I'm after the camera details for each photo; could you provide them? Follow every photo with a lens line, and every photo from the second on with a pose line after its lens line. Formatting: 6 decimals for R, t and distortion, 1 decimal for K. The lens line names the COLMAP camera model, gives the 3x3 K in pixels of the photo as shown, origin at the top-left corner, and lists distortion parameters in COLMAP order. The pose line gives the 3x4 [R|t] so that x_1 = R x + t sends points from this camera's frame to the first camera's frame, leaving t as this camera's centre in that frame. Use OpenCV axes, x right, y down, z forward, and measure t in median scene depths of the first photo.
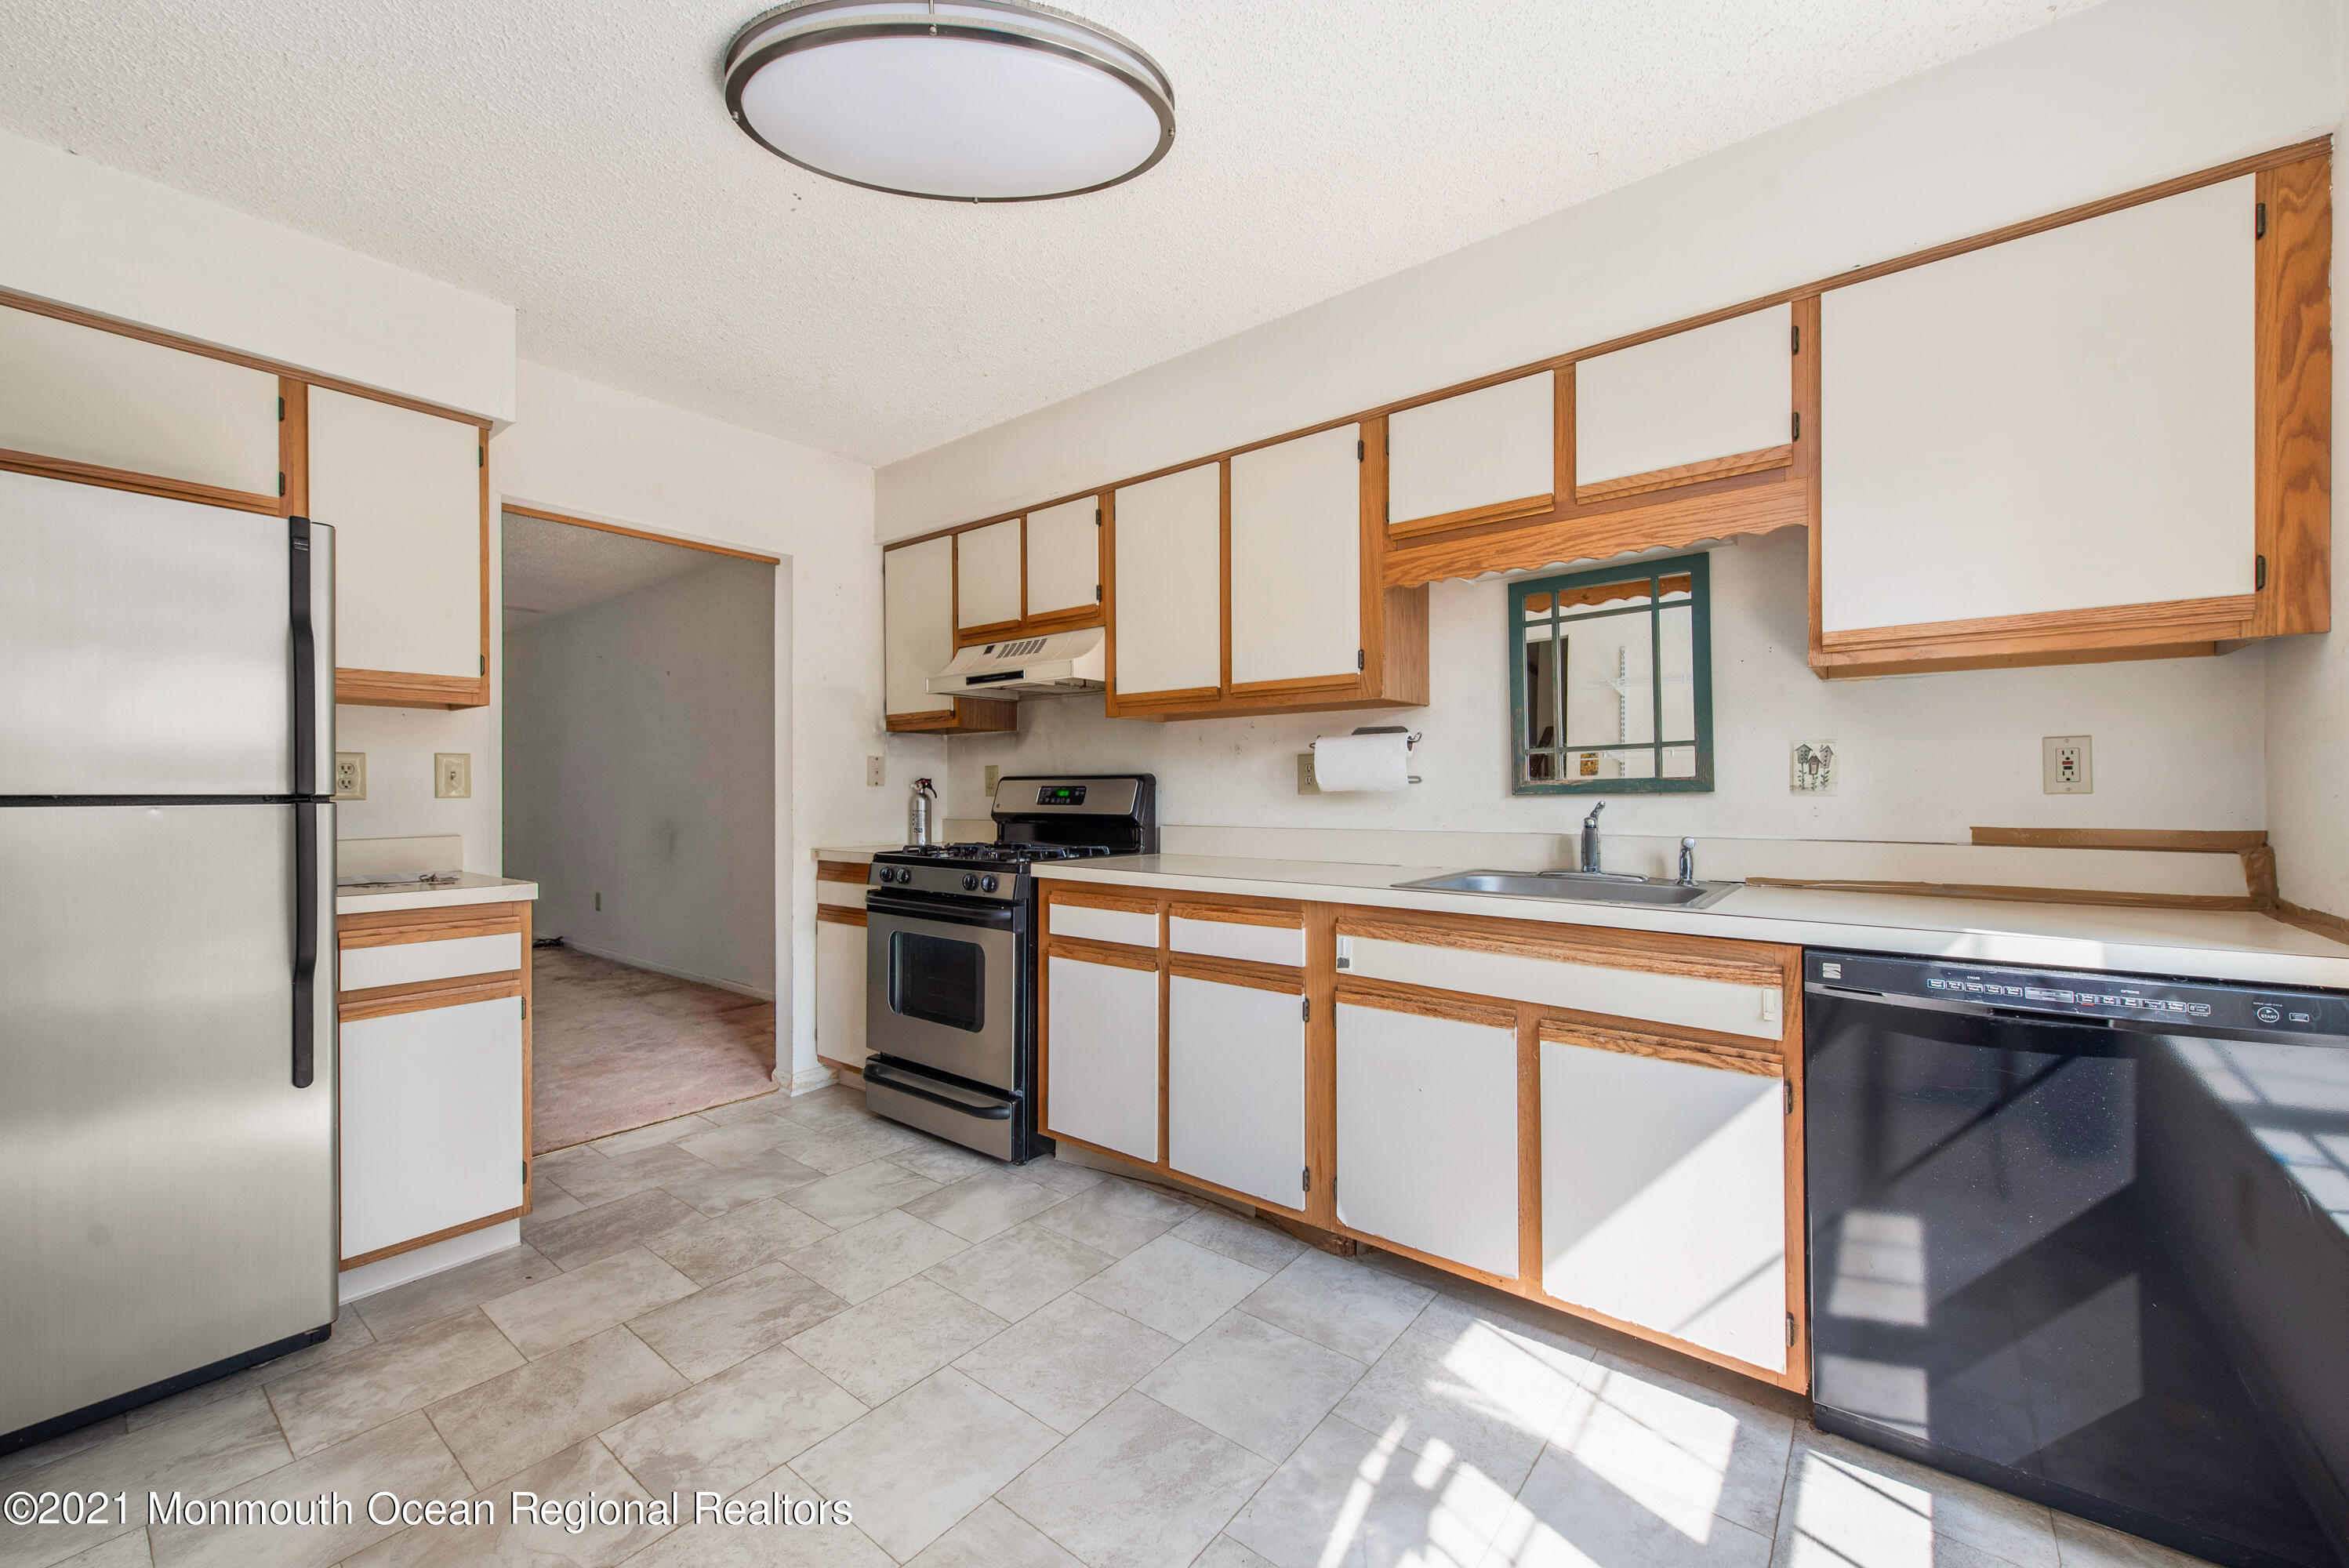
lens RADIAL K [[913.9, 0, 1169.5], [0, 913.9, 788.7], [0, 0, 1]] dist [0.013056, -0.002748]
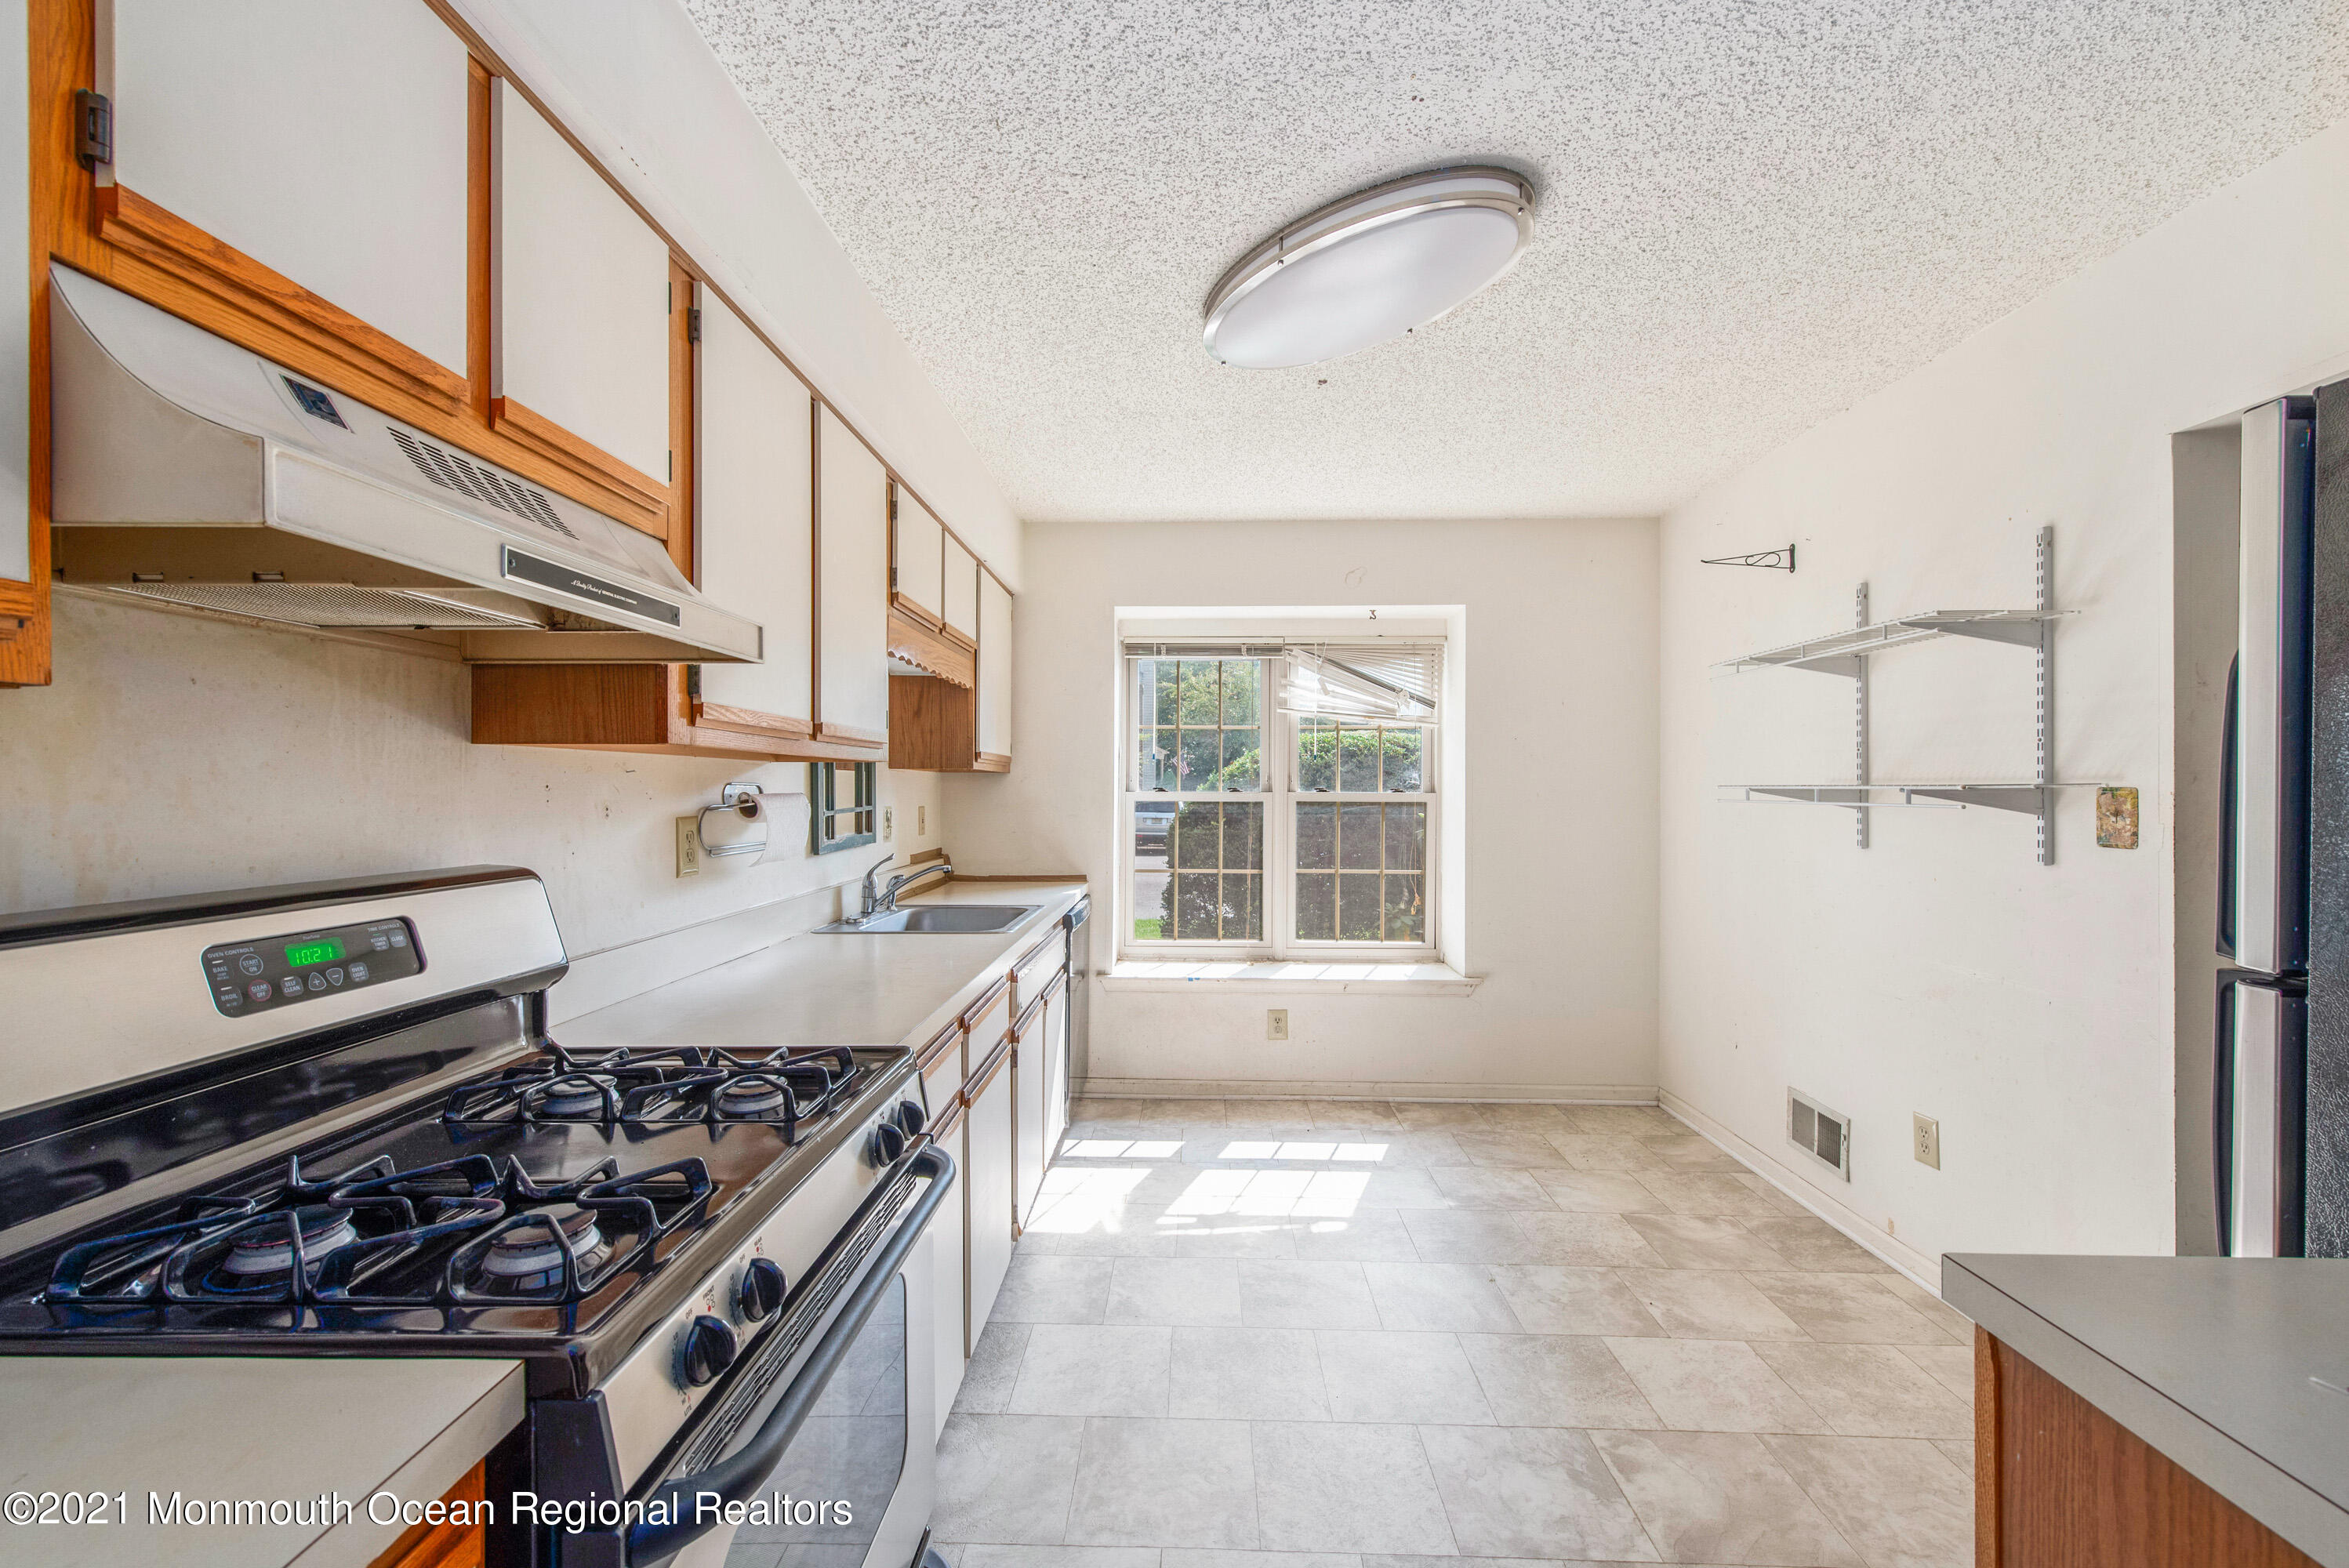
lens RADIAL K [[913.9, 0, 1155.9], [0, 913.9, 789.8], [0, 0, 1]] dist [0.013056, -0.002748]
pose [[-0.588244, 0.004256, 0.808673, -0.778682], [0.002111, 0.999991, -0.003727, -0.070414], [-0.808681, -0.000485, -0.588247, 1.423456]]
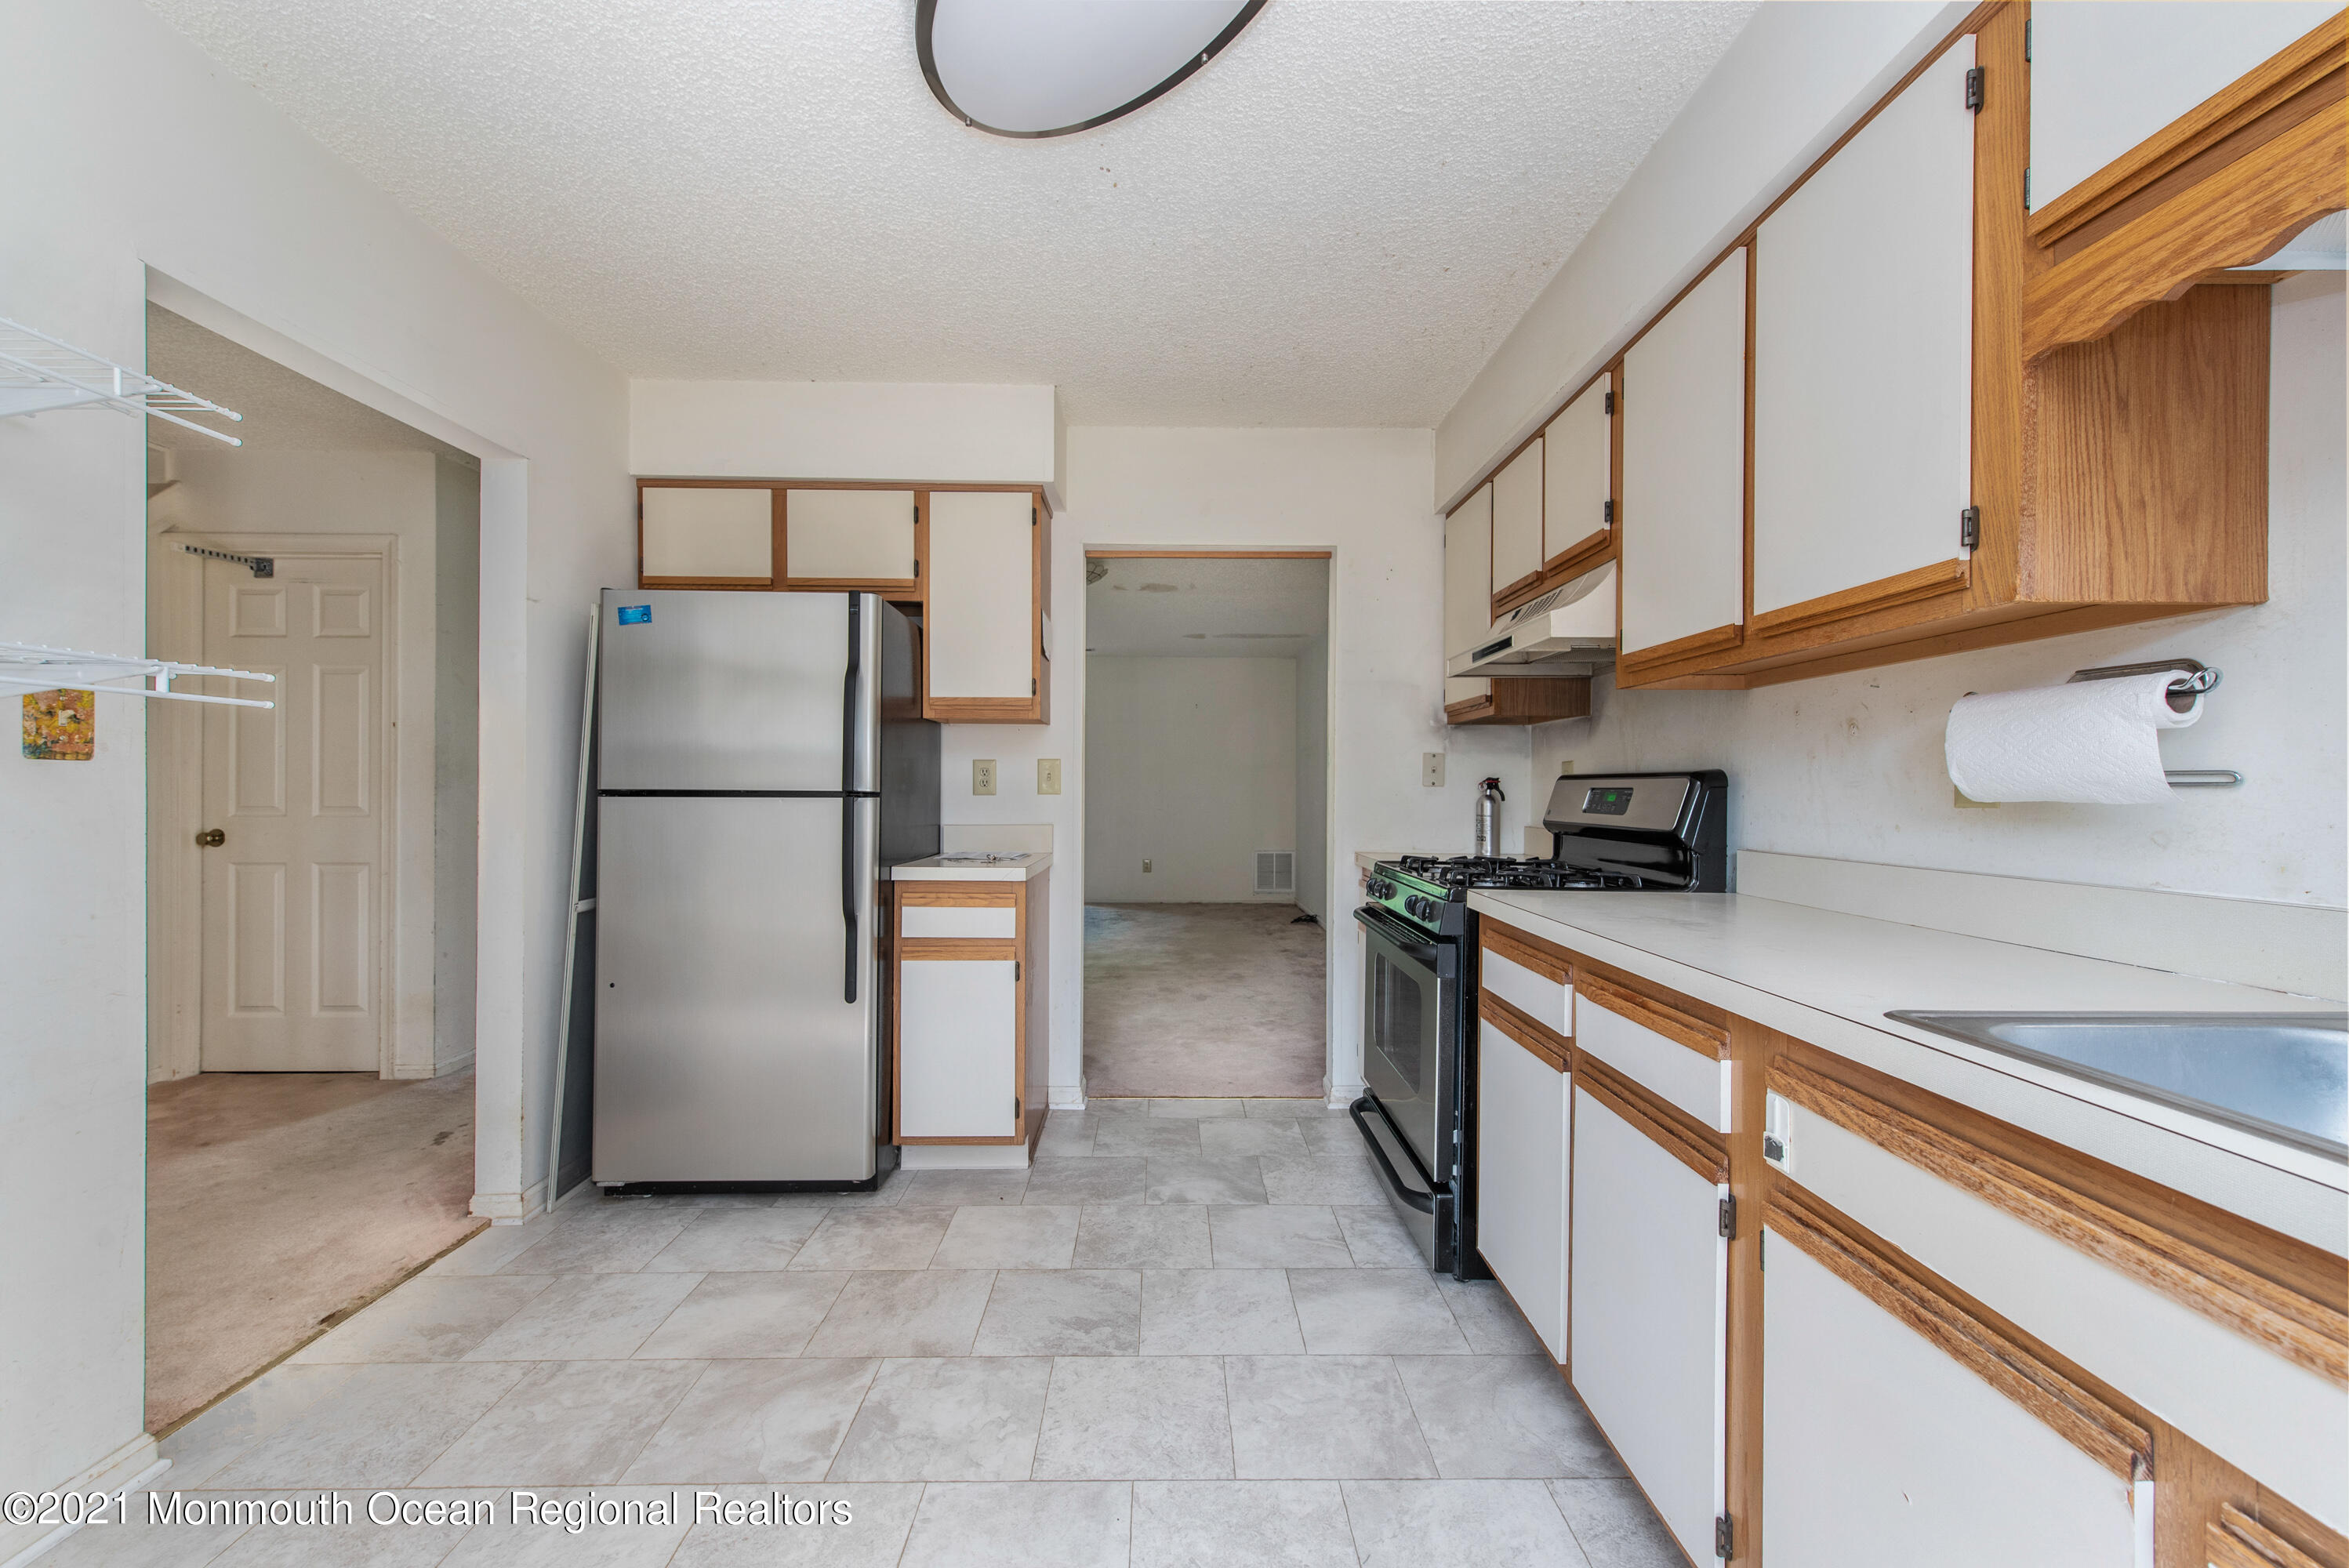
lens RADIAL K [[913.9, 0, 1180.3], [0, 913.9, 789.5], [0, 0, 1]] dist [0.013056, -0.002748]
pose [[0.638096, 0.008260, -0.769912, 0.339393], [-0.006407, 0.999965, 0.005417, -0.005055], [0.769930, 0.001476, 0.638127, 0.399102]]
